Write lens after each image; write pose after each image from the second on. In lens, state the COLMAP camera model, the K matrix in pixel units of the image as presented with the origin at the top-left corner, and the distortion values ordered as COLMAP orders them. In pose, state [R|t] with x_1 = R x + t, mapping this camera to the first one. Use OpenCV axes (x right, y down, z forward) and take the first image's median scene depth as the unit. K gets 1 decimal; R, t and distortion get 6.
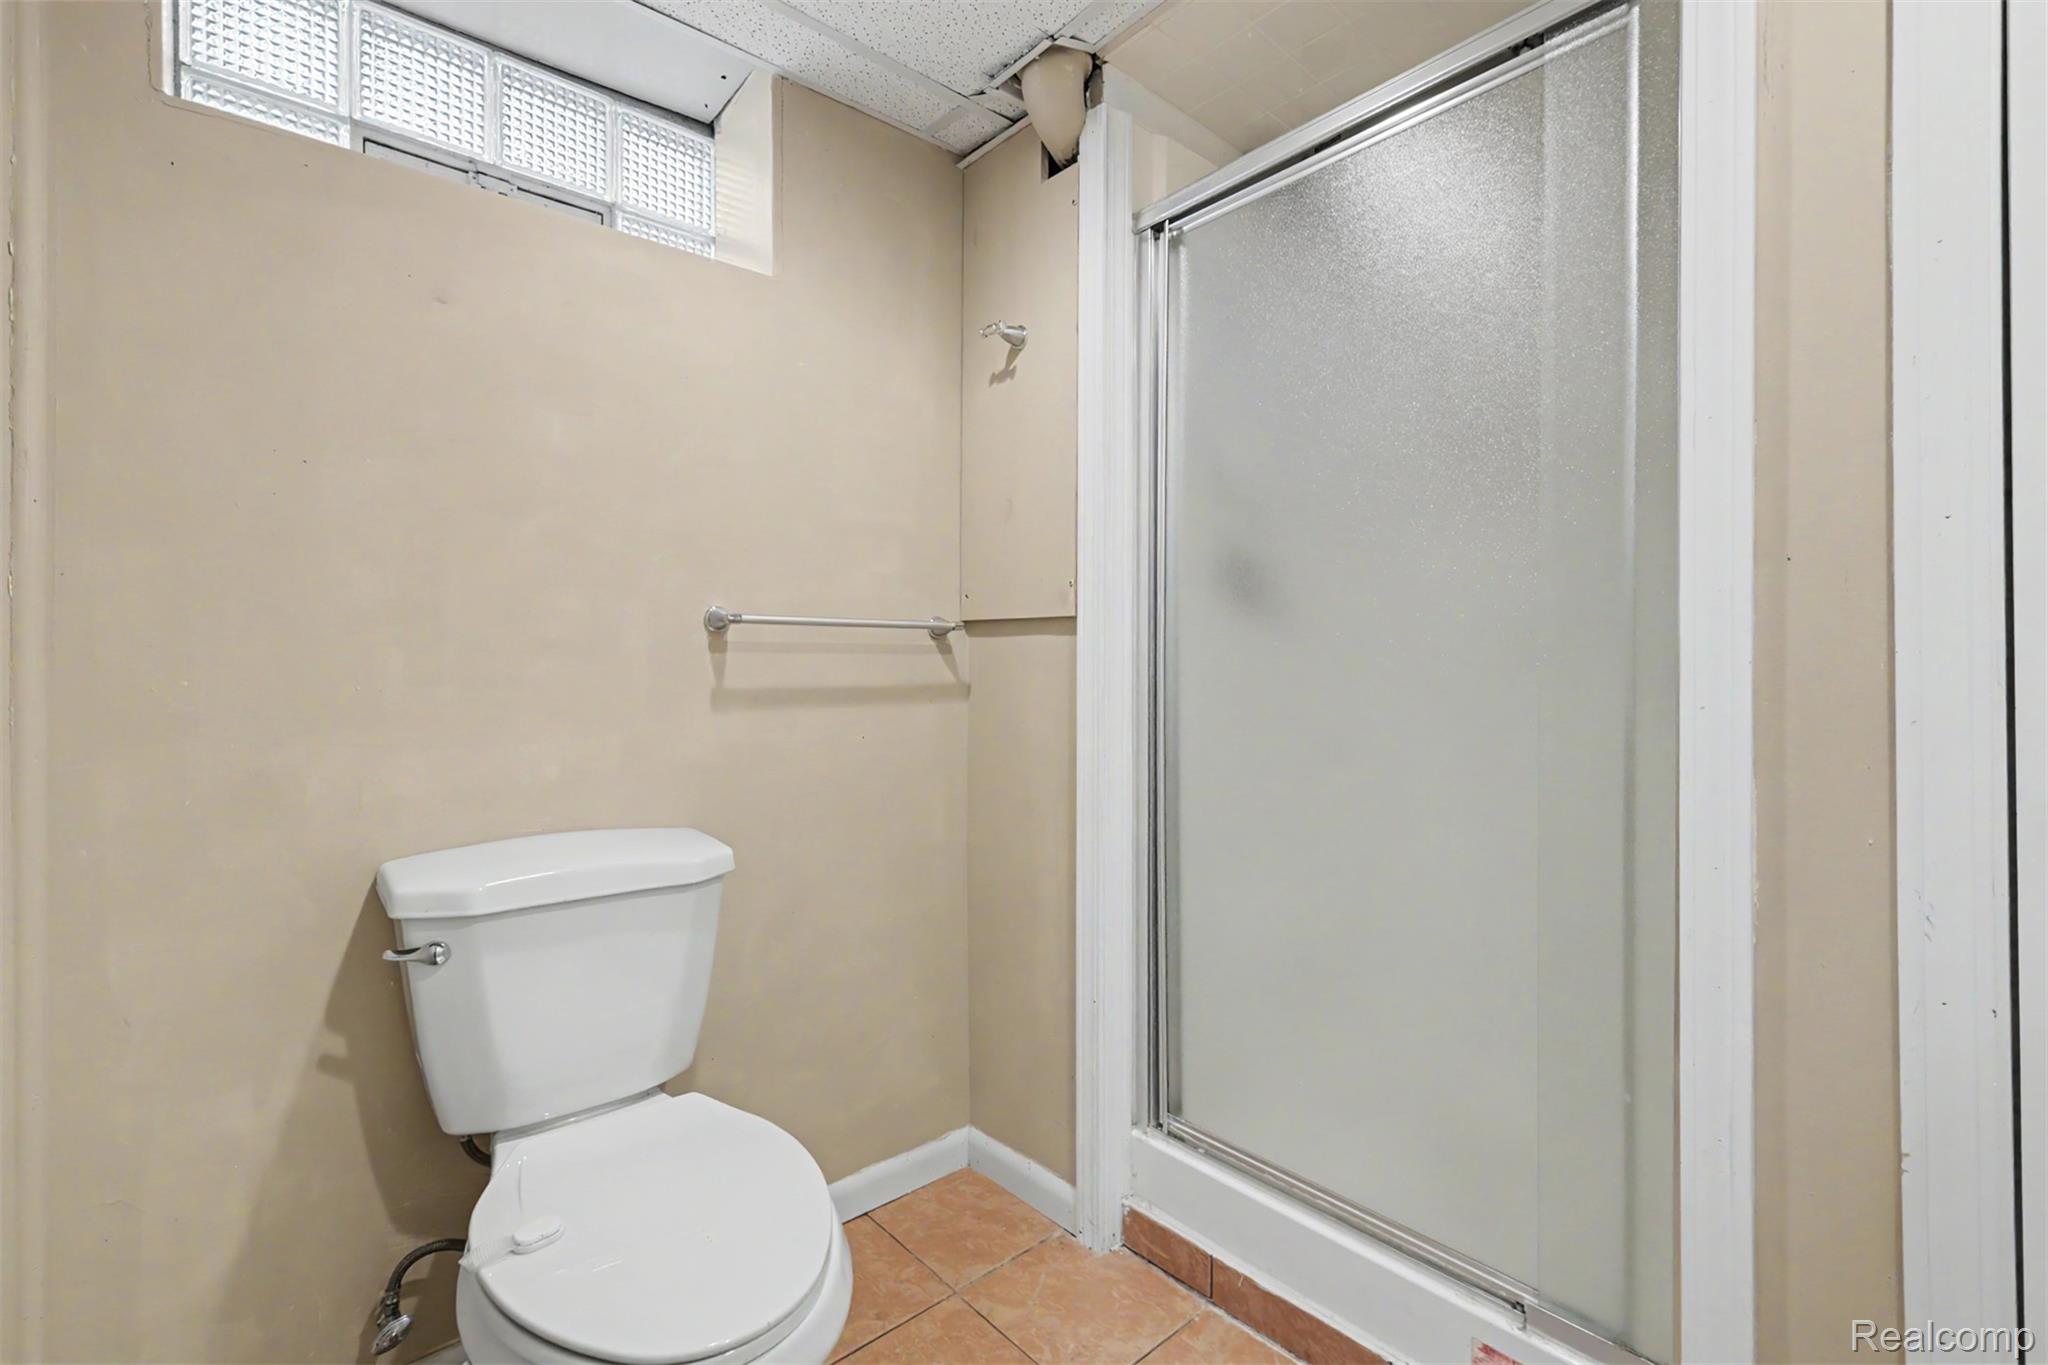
lens RADIAL K [[900.3, 0, 1026.5], [0, 900.3, 678.1], [0, 0, 1]] dist [0.001379, 0.001112]
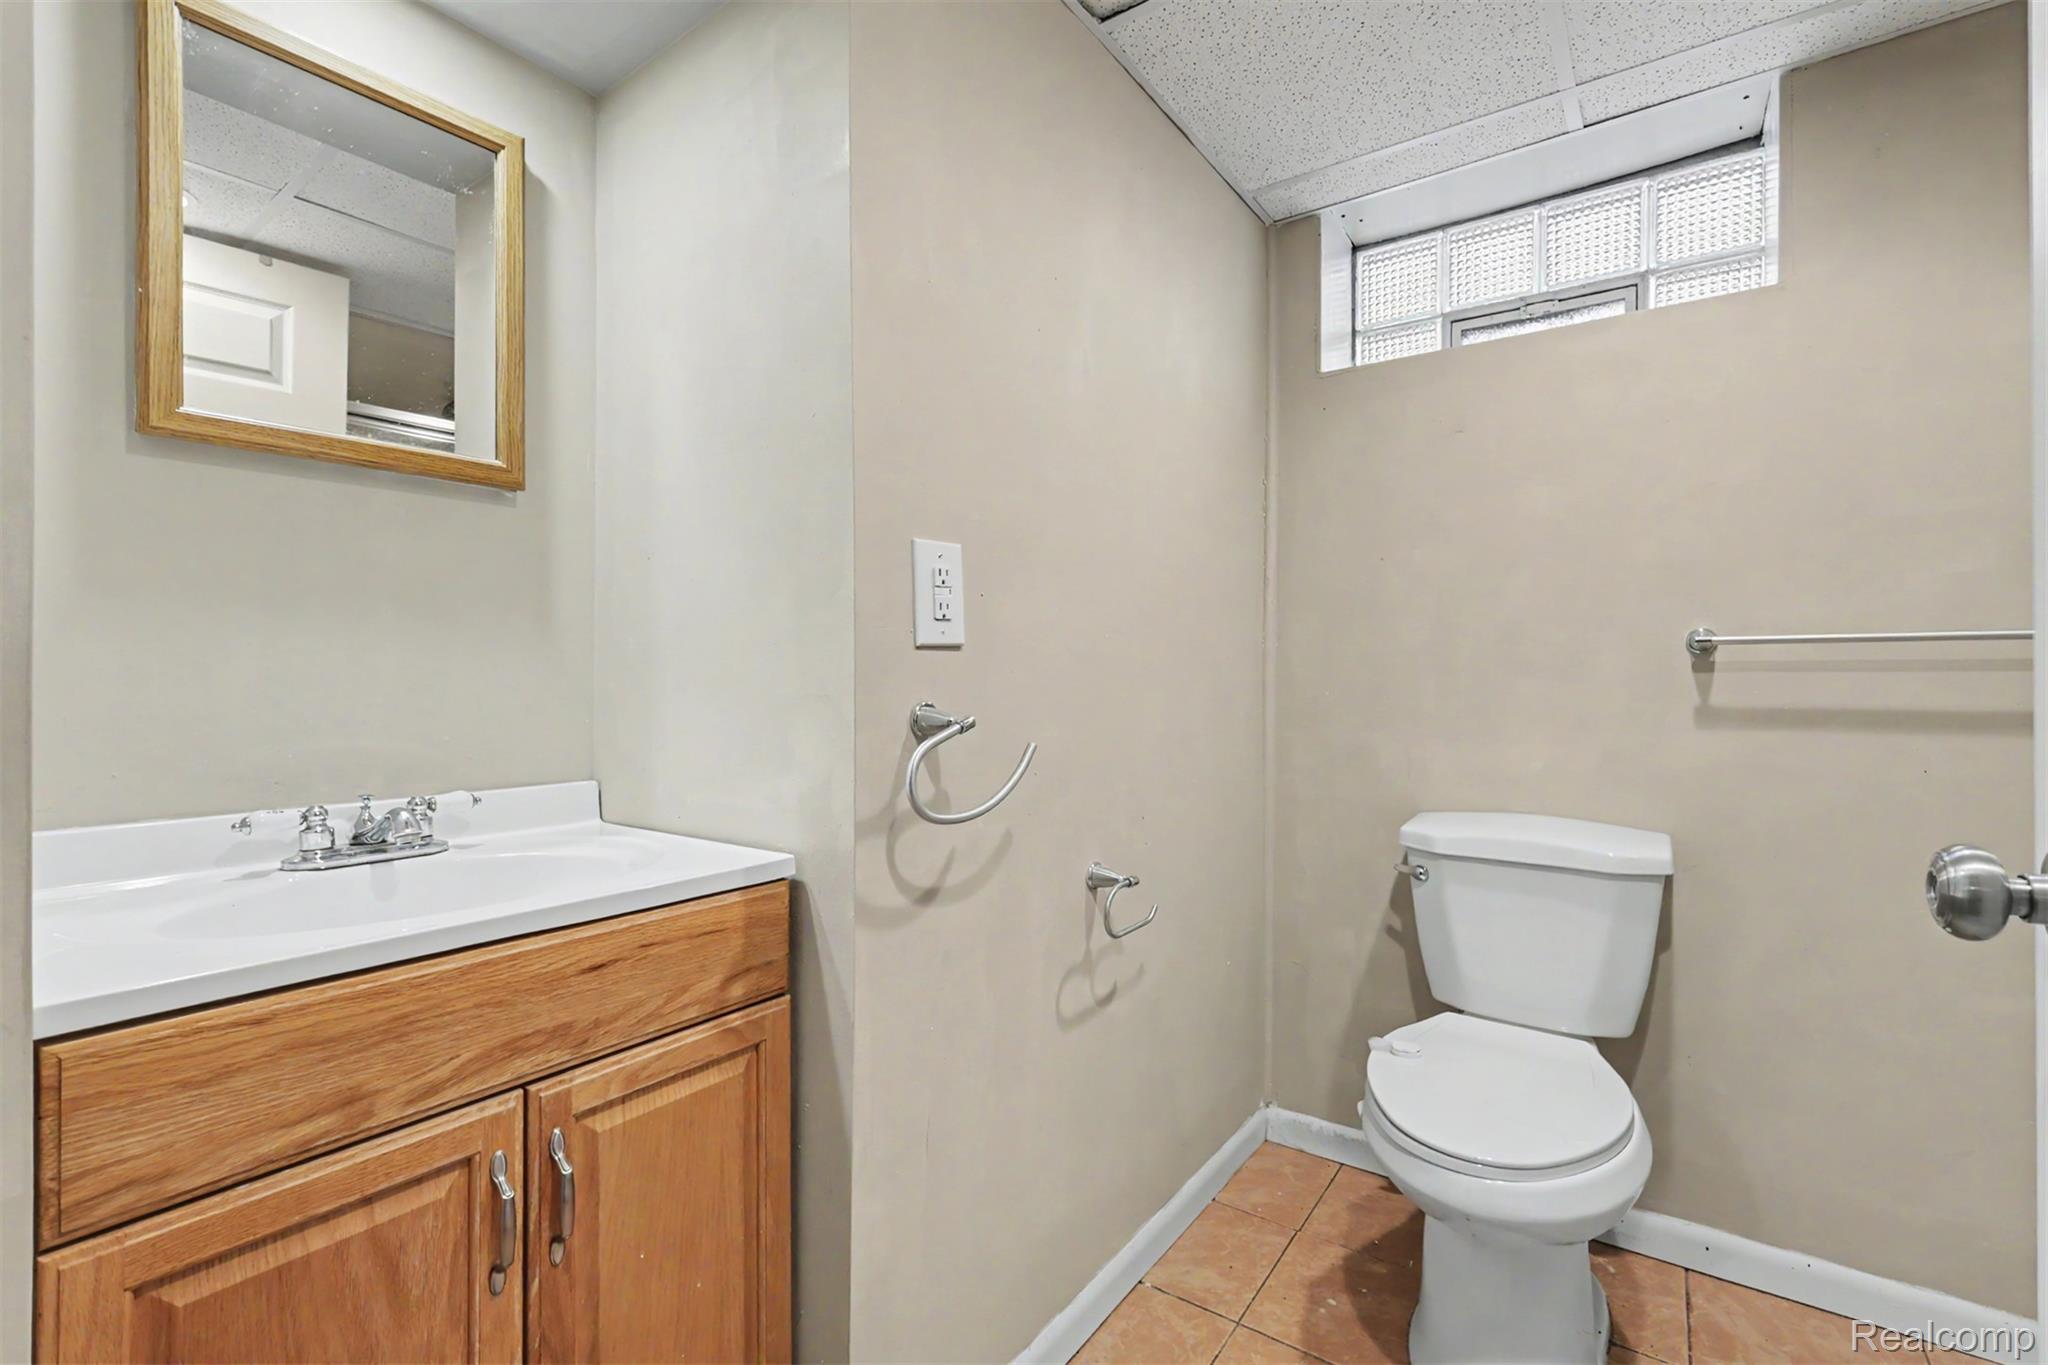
lens RADIAL K [[900.3, 0, 1026.5], [0, 900.3, 678.1], [0, 0, 1]] dist [0.001379, 0.001112]
pose [[0.240469, 0.005254, -0.970643, 0.490870], [-0.004399, 0.999981, 0.004323, -0.023361], [0.970647, 0.003230, 0.240487, -0.017310]]
